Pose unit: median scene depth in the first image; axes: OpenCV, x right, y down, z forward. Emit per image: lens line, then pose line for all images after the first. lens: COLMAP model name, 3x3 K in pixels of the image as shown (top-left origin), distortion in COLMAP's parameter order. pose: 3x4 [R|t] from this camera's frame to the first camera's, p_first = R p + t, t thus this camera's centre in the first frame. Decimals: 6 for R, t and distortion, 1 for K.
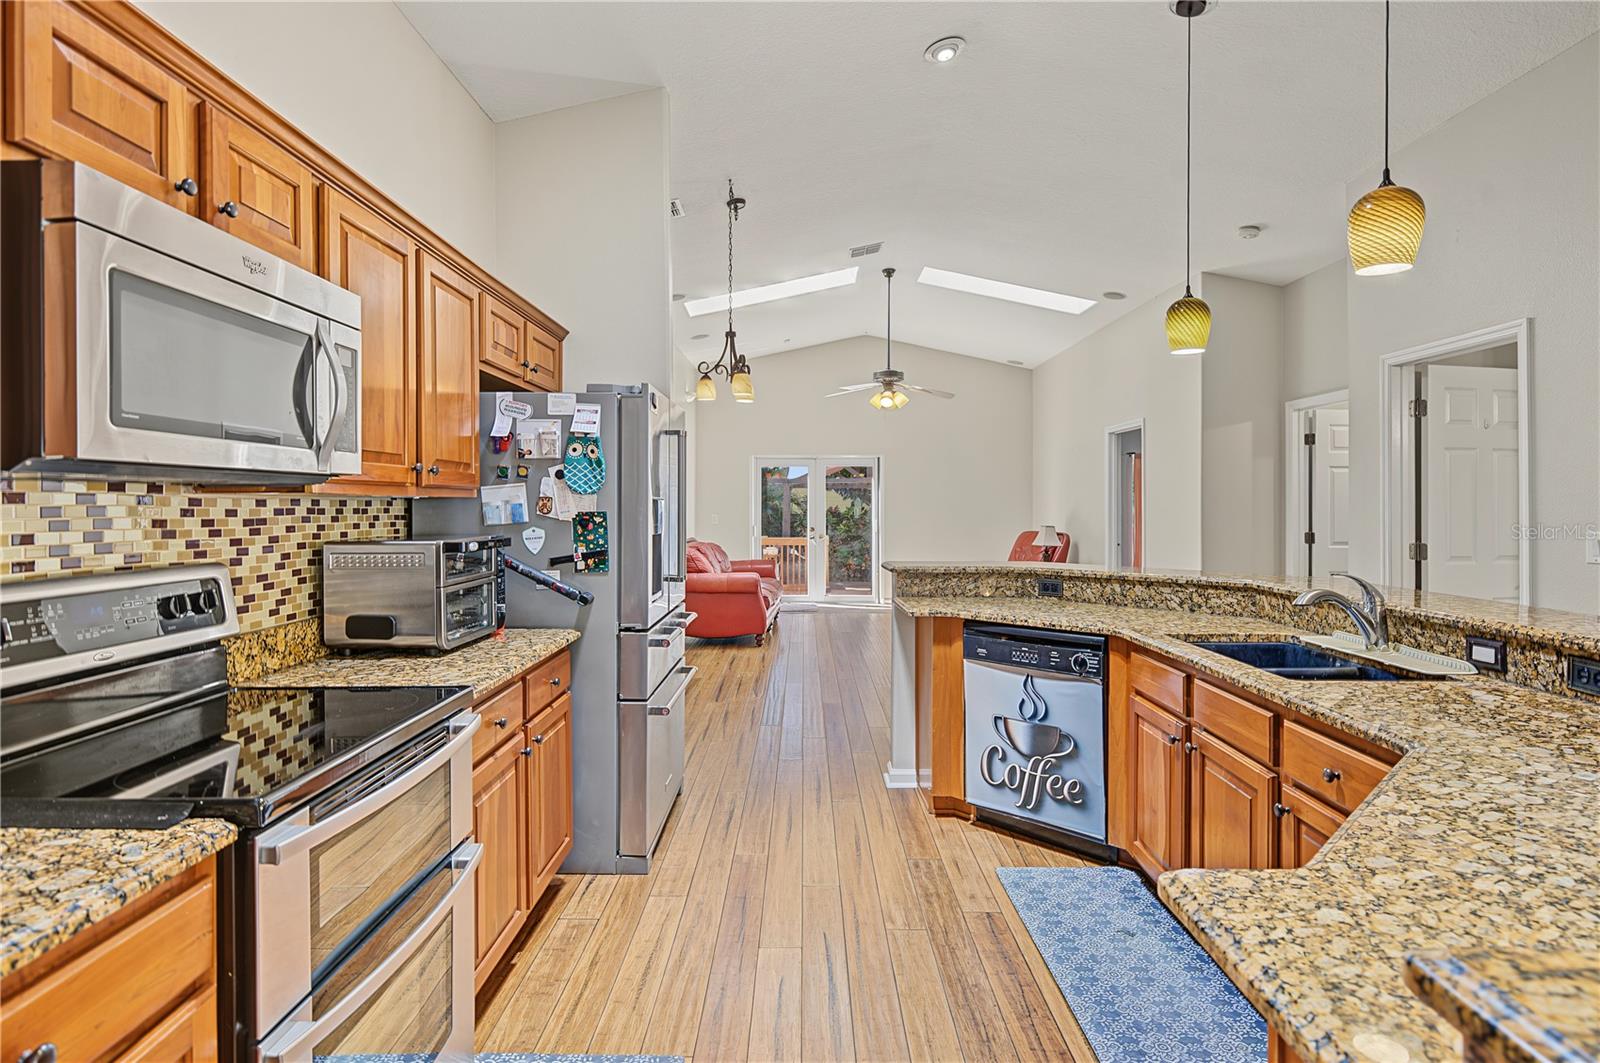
lens RADIAL K [[825.8, 0, 800.1], [0, 825.8, 507.9], [0, 0, 1]] dist [-0.000682, 0.000062]
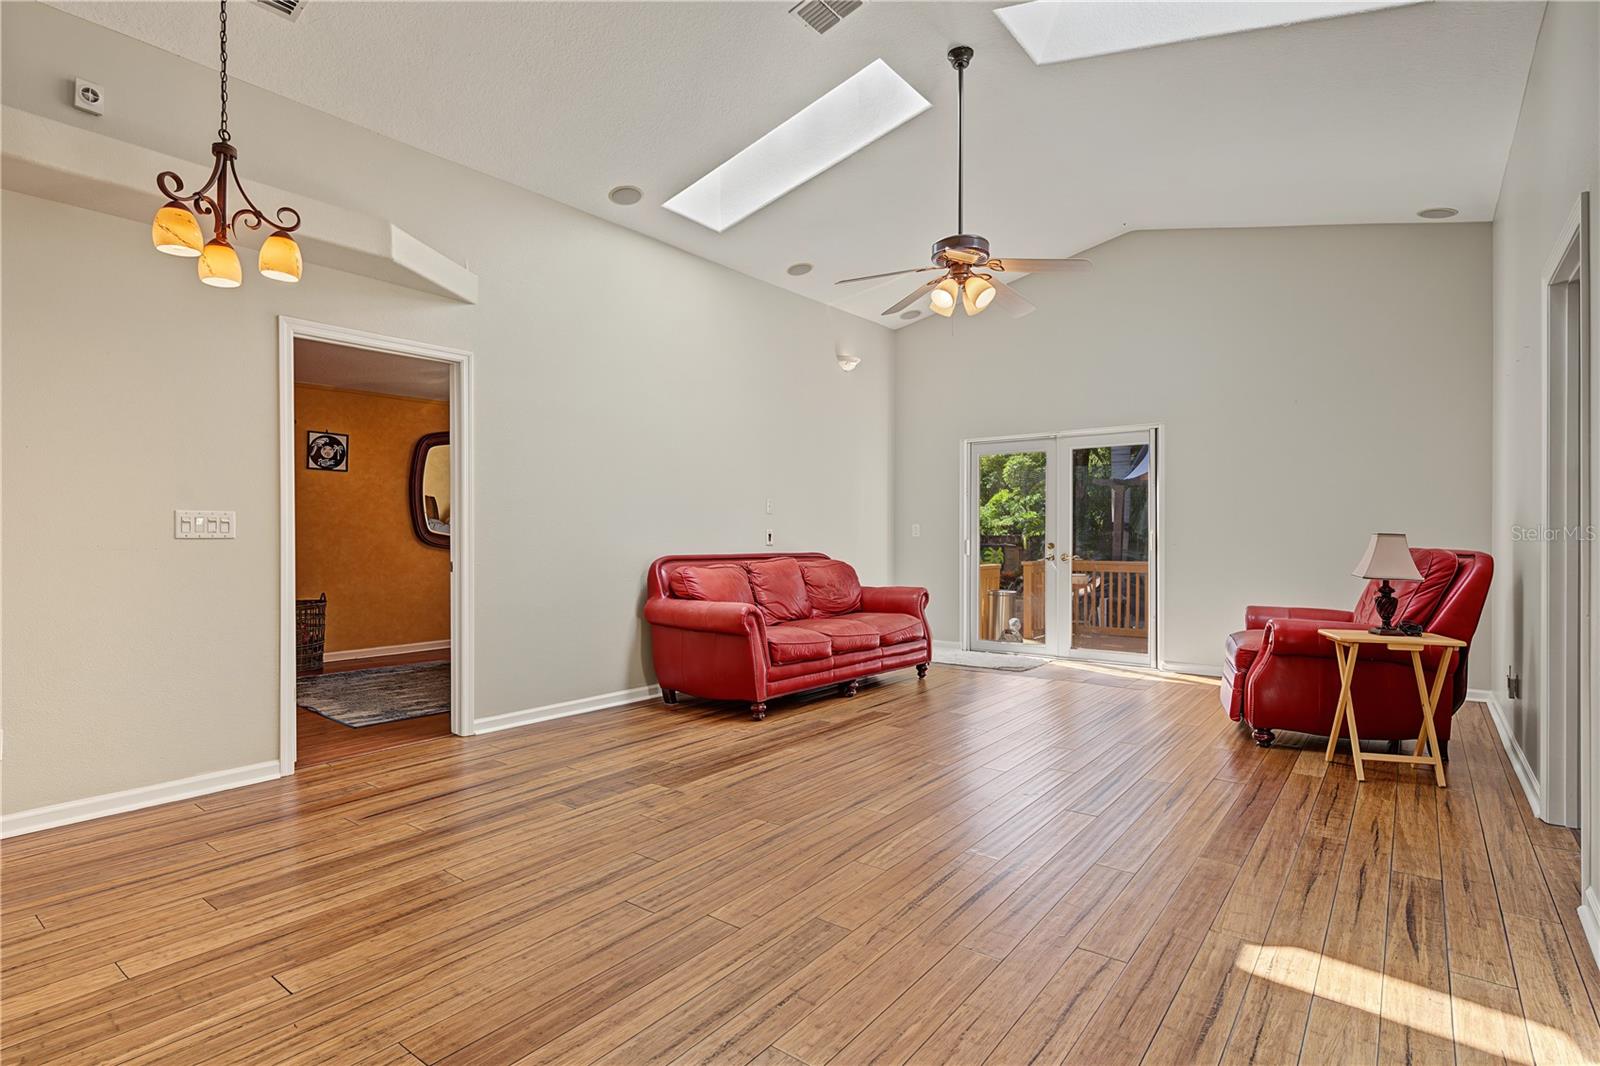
lens RADIAL K [[793.5, 0, 796.9], [0, 793.5, 539.1], [0, 0, 1]] dist [0.004610, 0.000622]
pose [[0.792250, 0.003904, -0.610184, 1.088955], [-0.001704, 0.999990, 0.004186, 0.081840], [0.610194, -0.002276, 0.792249, 1.682333]]
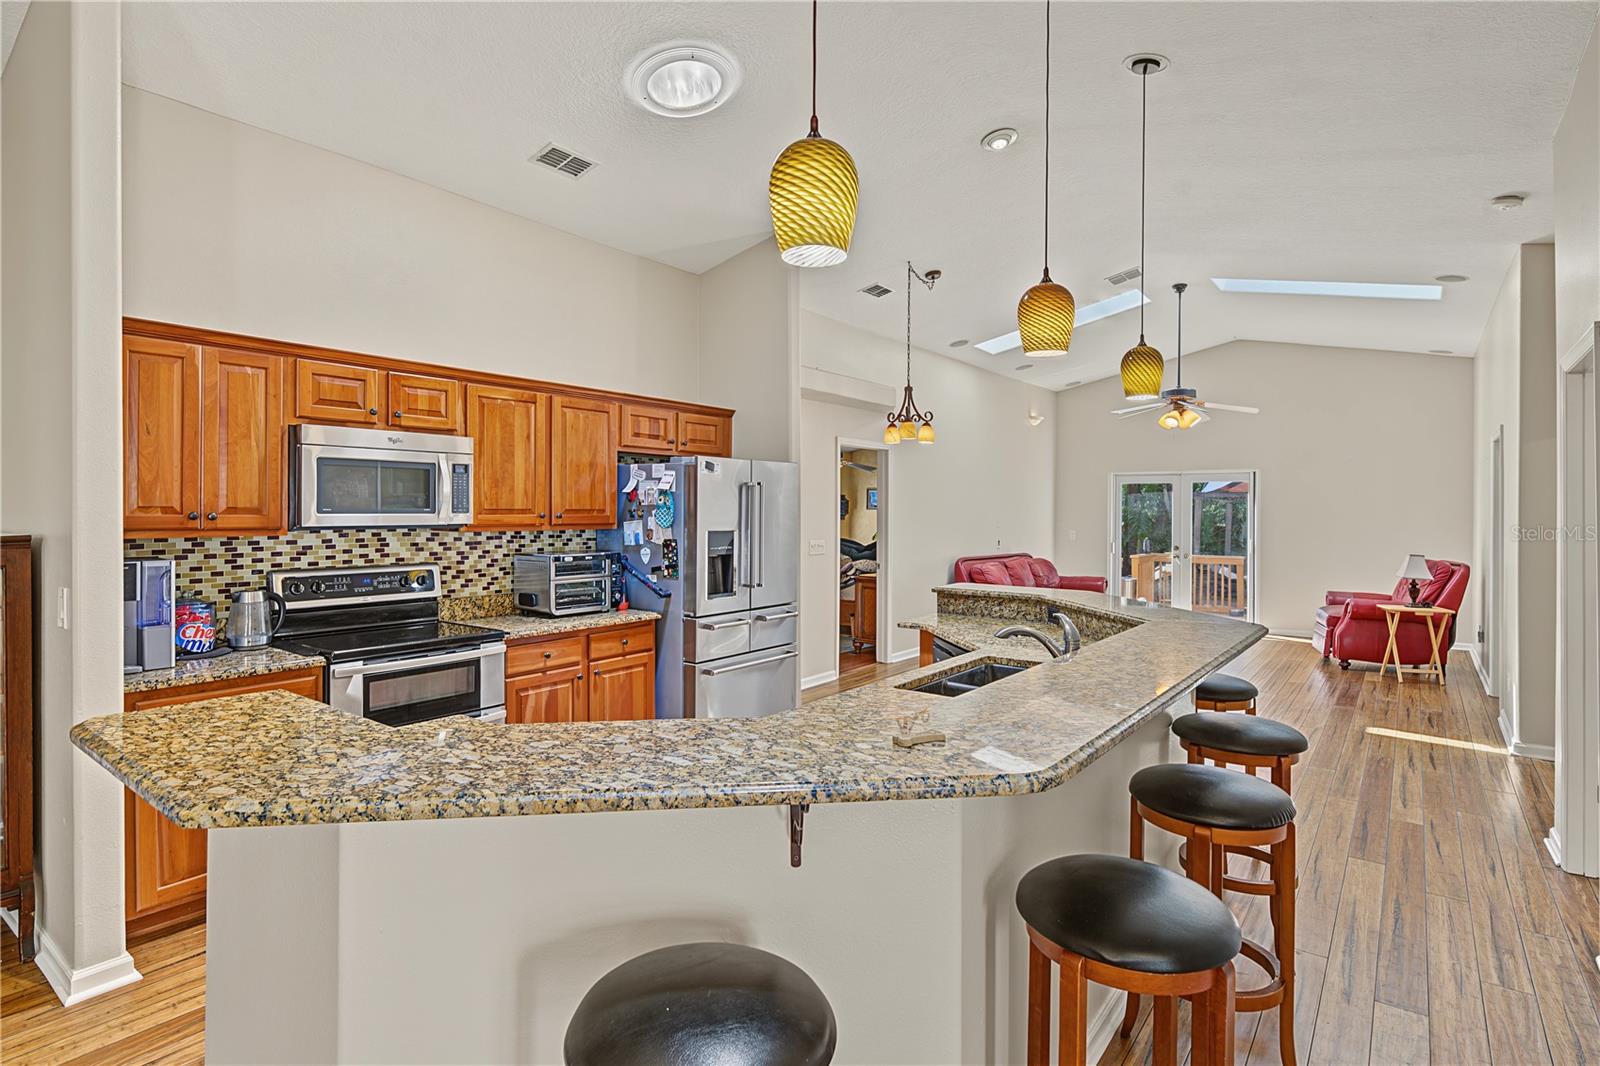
lens RADIAL K [[805.7, 0, 793.3], [0, 805.7, 513.2], [0, 0, 1]] dist [0.001608, -0.000383]
pose [[0.795141, 0.007004, -0.606384, 1.037103], [-0.007600, 0.999970, 0.001584, -0.058663], [0.606377, 0.003350, 0.795170, -0.094271]]
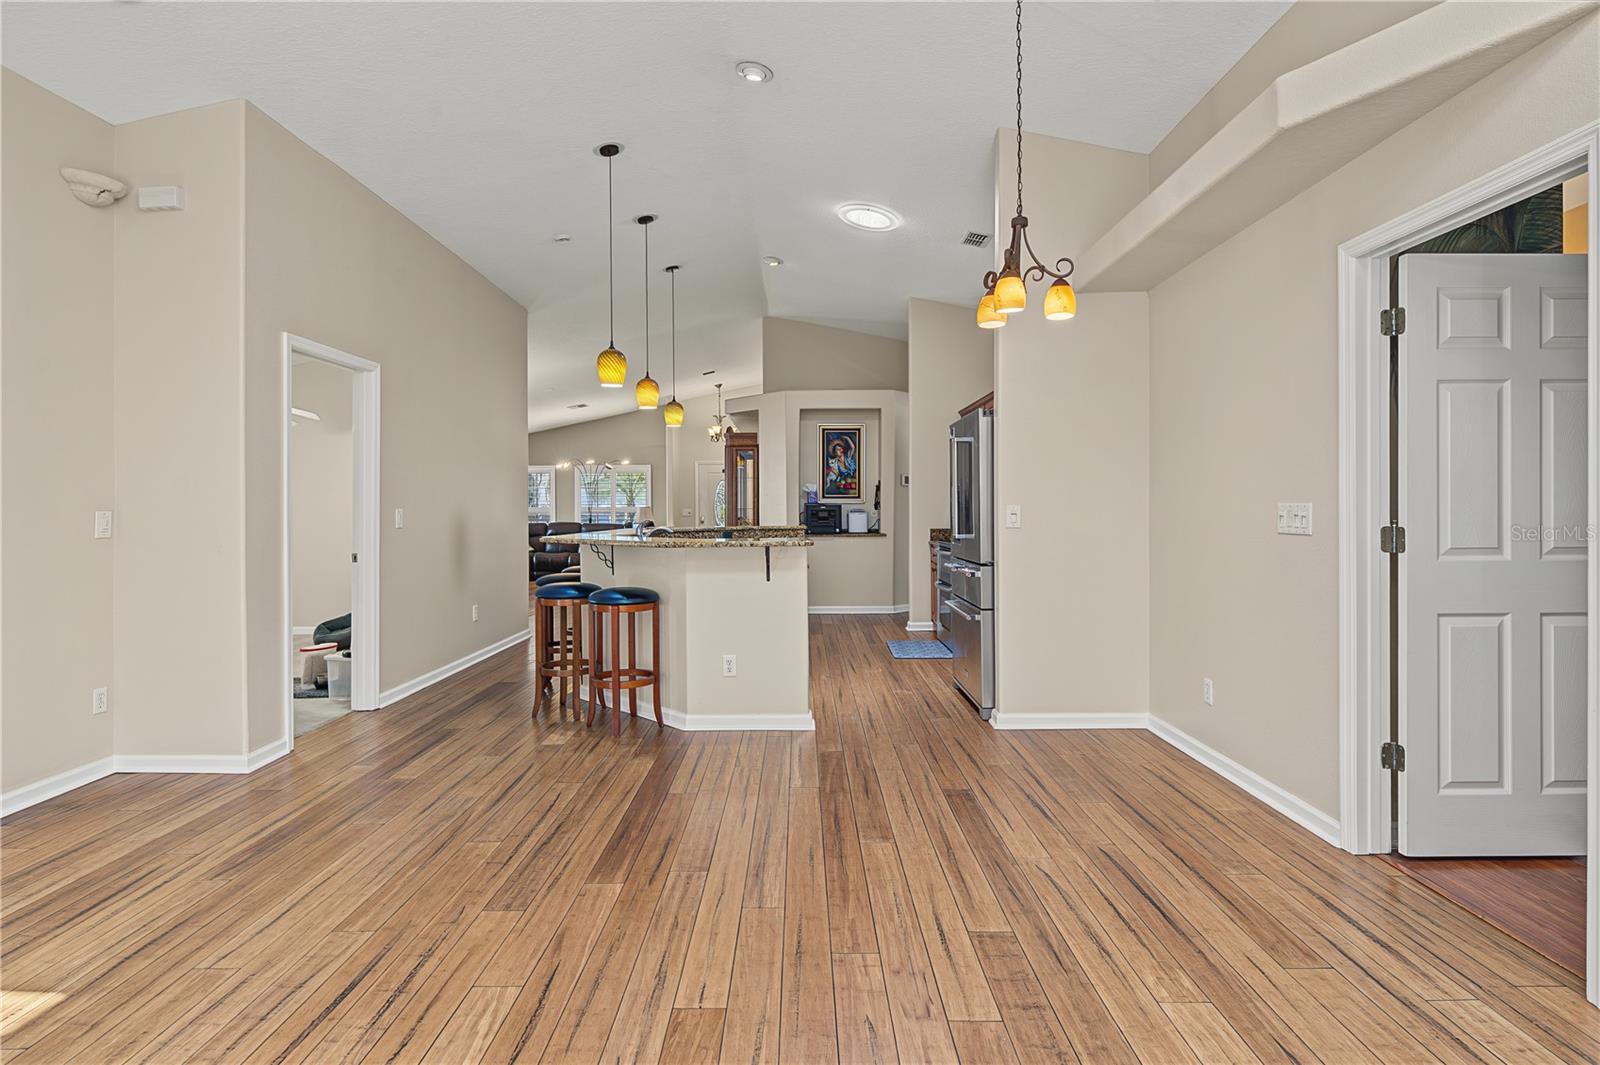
lens RADIAL K [[805.7, 0, 793.3], [0, 805.7, 512.7], [0, 0, 1]] dist [0.001608, -0.000383]
pose [[-0.999963, 0.007936, 0.003369, 0.204077], [0.007963, 0.999936, 0.007981, 0.037935], [-0.003306, 0.008008, -0.999962, 3.415134]]
